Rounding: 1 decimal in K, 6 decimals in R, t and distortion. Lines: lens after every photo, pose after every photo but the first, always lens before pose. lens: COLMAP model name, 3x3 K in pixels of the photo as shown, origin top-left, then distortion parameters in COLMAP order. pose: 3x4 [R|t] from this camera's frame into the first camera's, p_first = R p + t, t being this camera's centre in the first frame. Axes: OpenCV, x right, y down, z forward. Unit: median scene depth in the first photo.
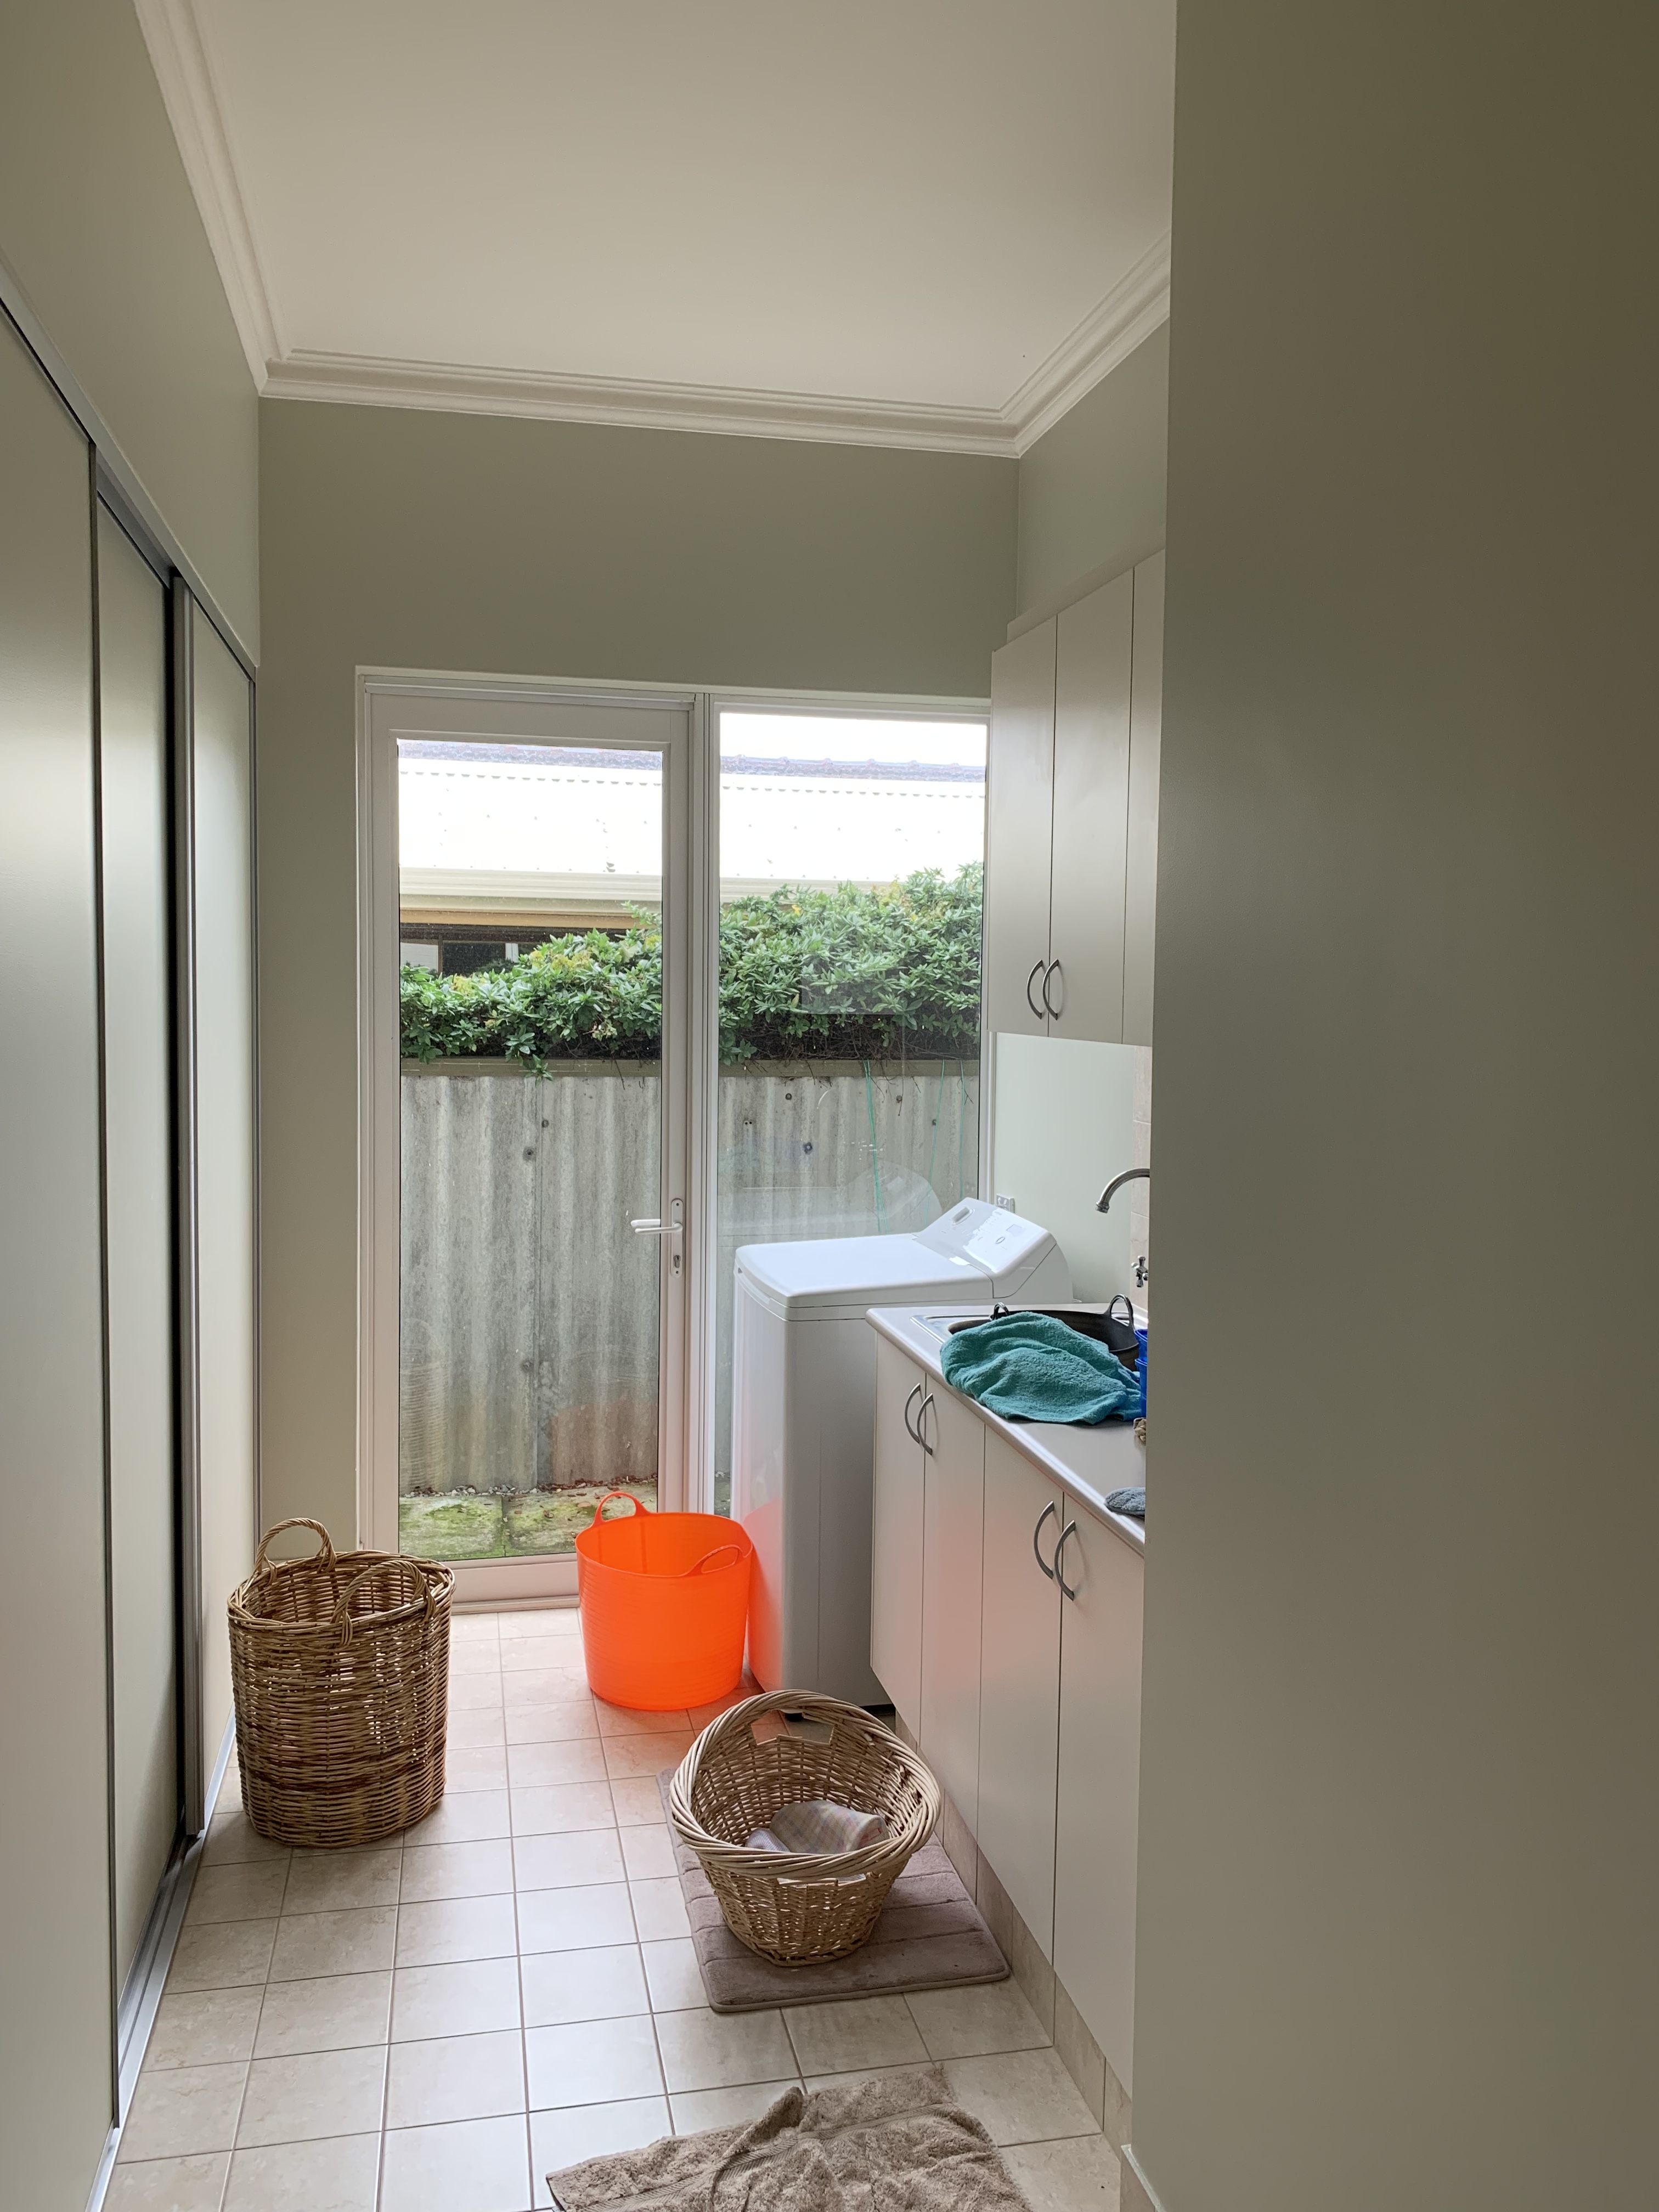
lens RADIAL K [[1687.1, 0, 824.3], [0, 1687.1, 1100.6], [0, 0, 1]] dist [-0.011586, 0.011058]
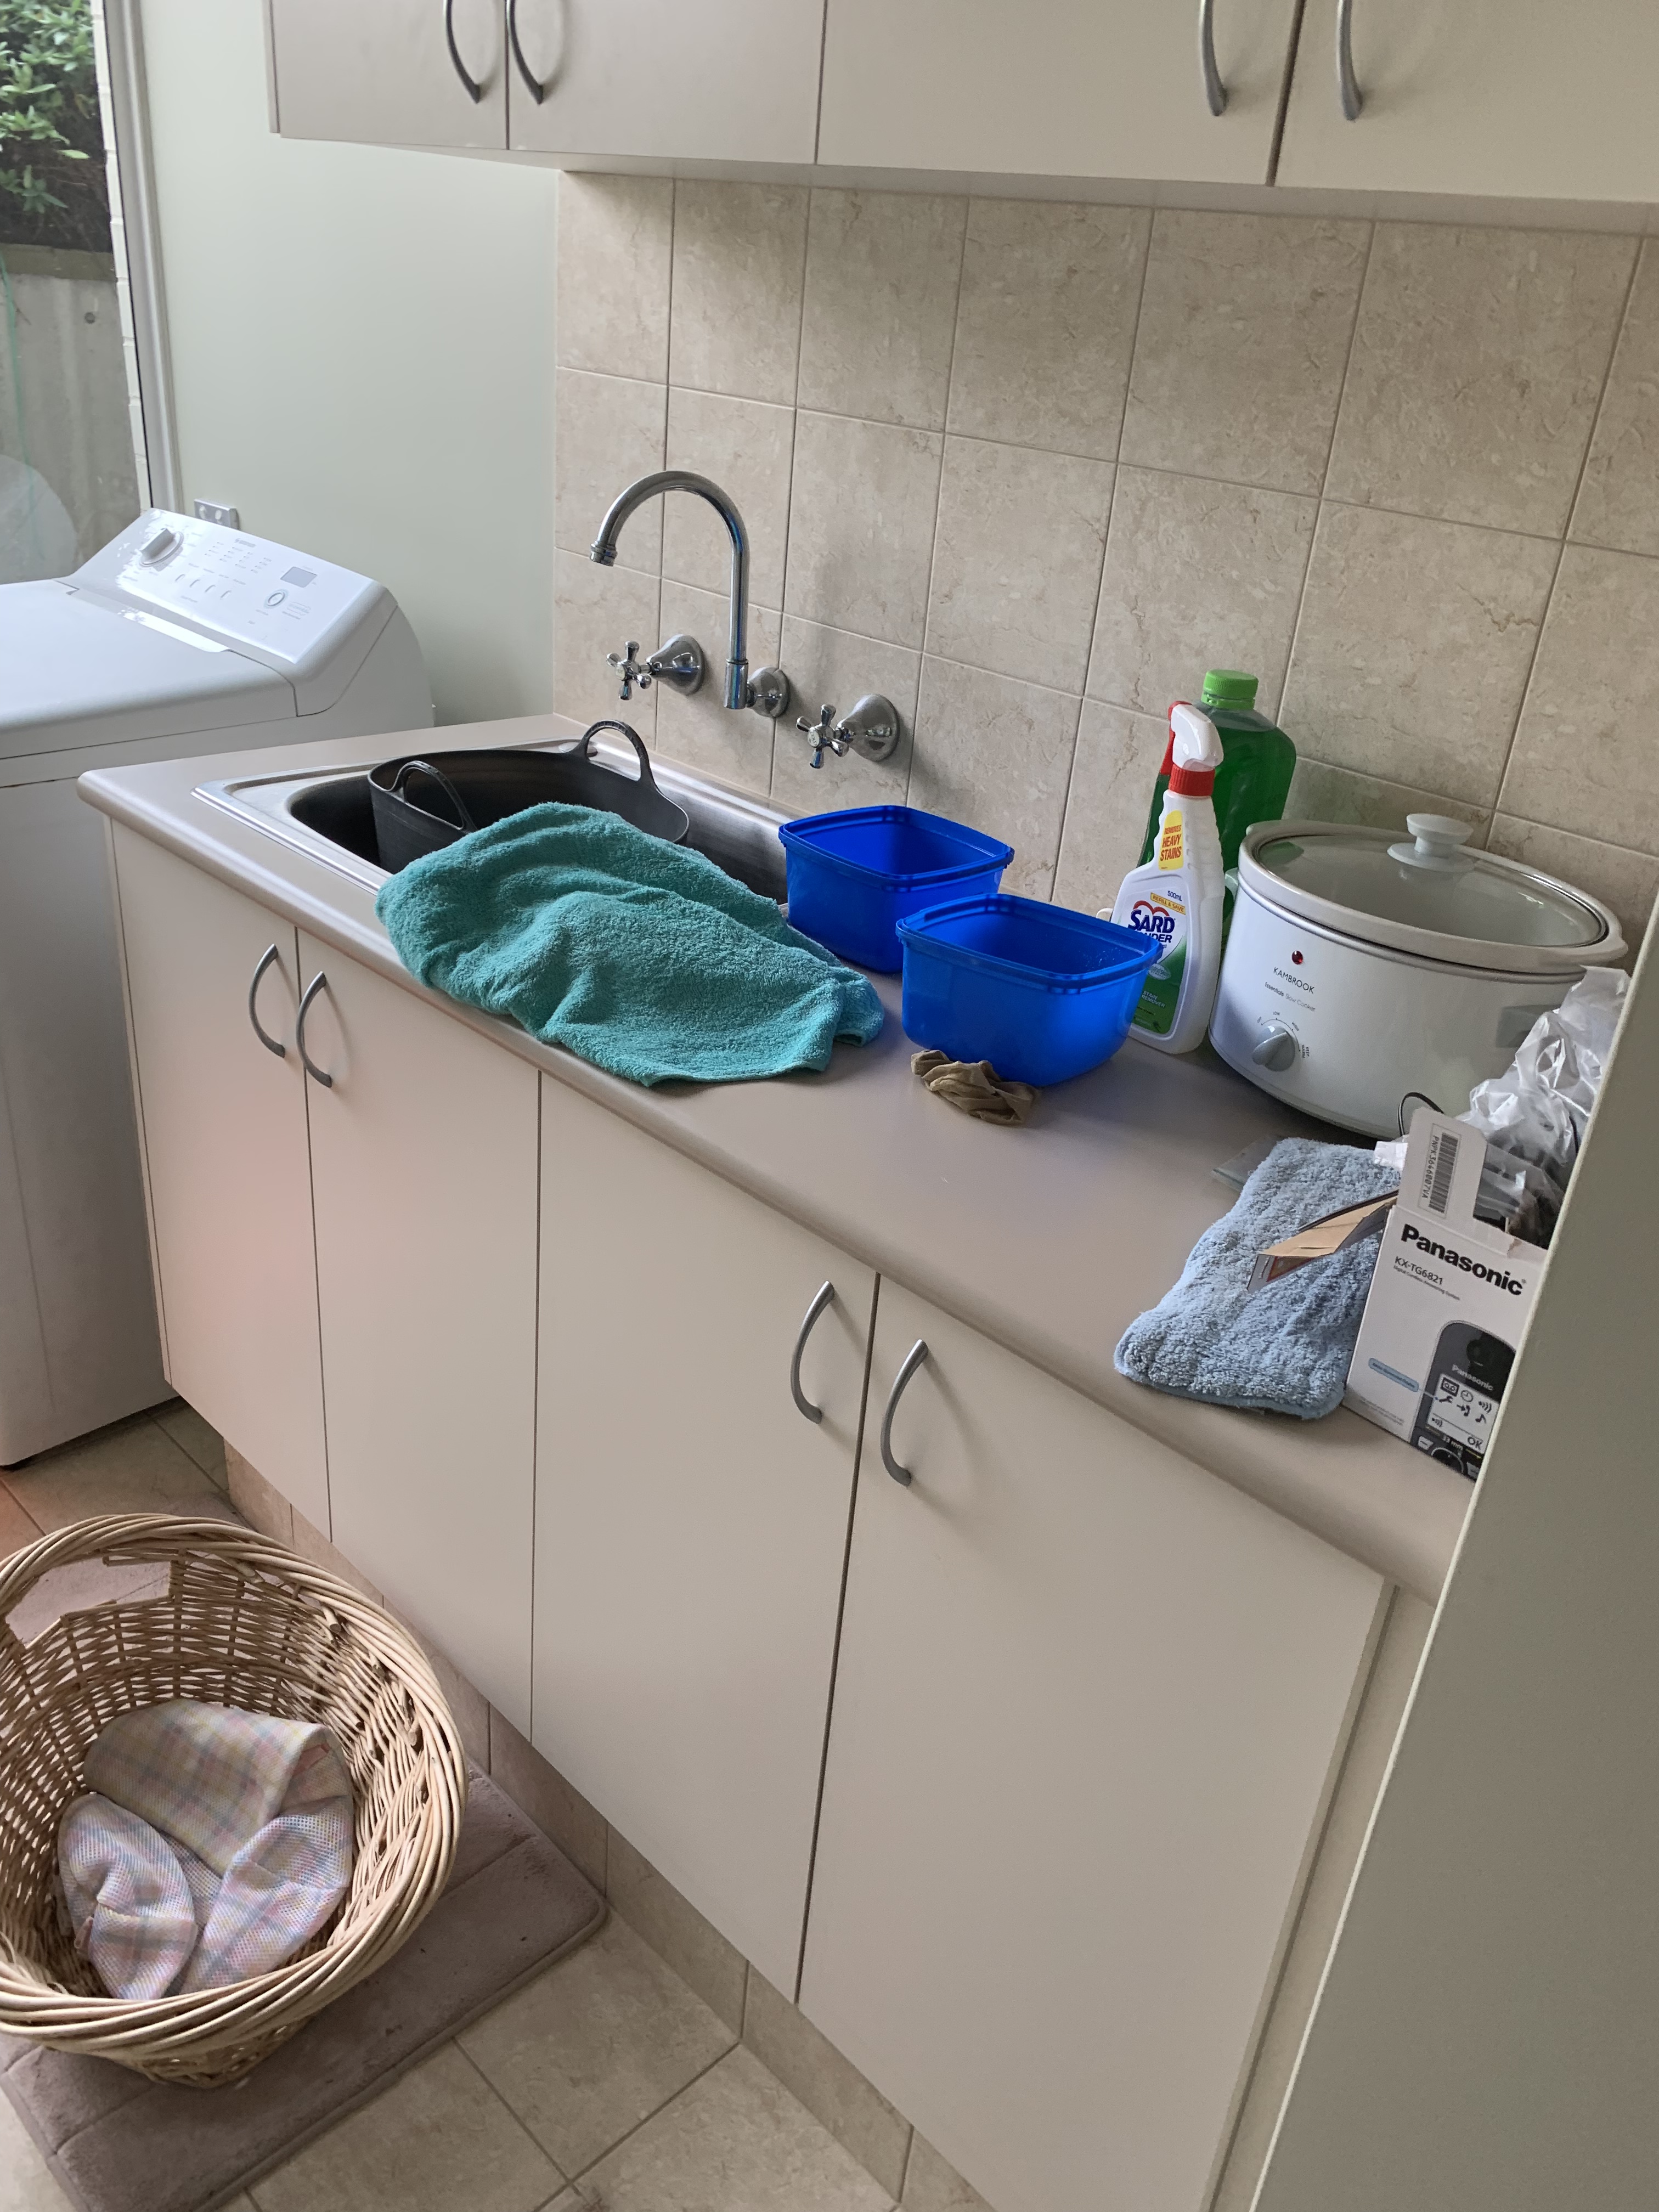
lens RADIAL K [[1687.1, 0, 853.5], [0, 1687.1, 1103.2], [0, 0, 1]] dist [-0.011586, 0.011058]
pose [[0.836890, -0.191655, 0.512722, -0.066417], [-0.031916, 0.918020, 0.395248, 0.014263], [-0.546441, -0.347143, 0.762164, 0.570284]]
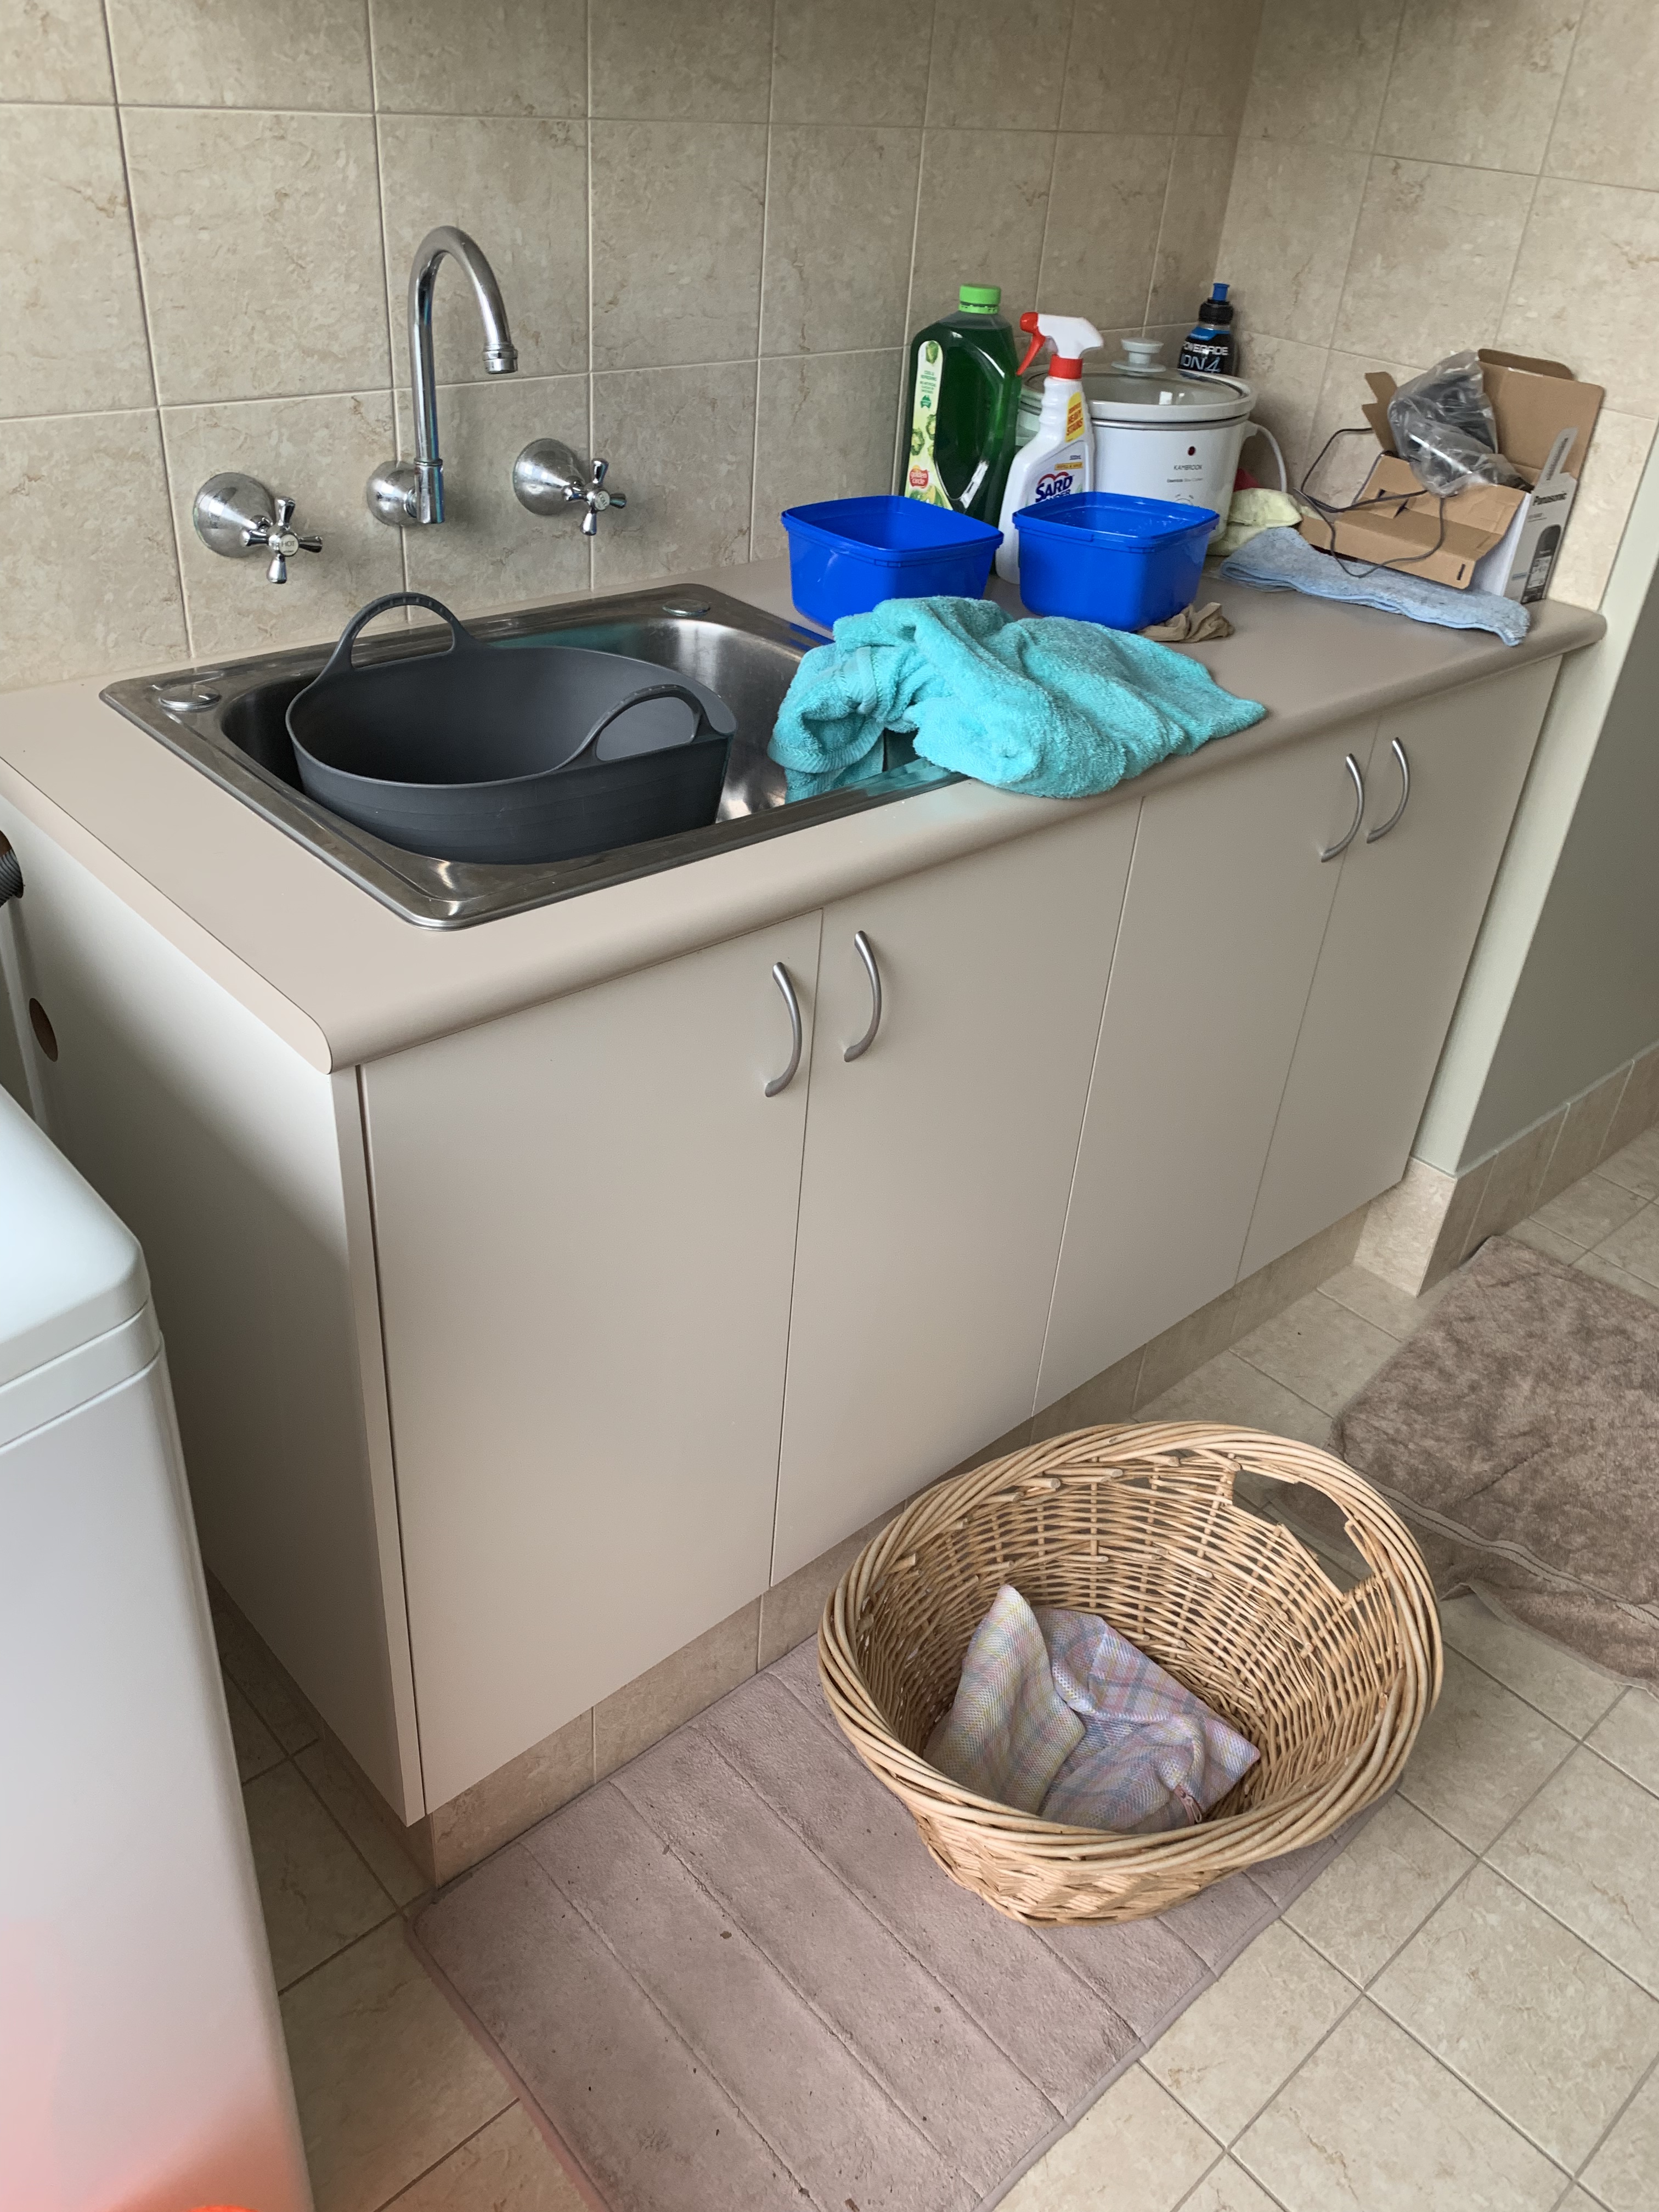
lens RADIAL K [[1687.1, 0, 788.8], [0, 1687.1, 1200.9], [0, 0, 1]] dist [-0.011586, 0.011058]
pose [[-0.491128, -0.566879, 0.661393, -0.227311], [-0.029102, 0.769527, 0.637951, -0.032382], [-0.870601, 0.294068, -0.394434, 1.142314]]
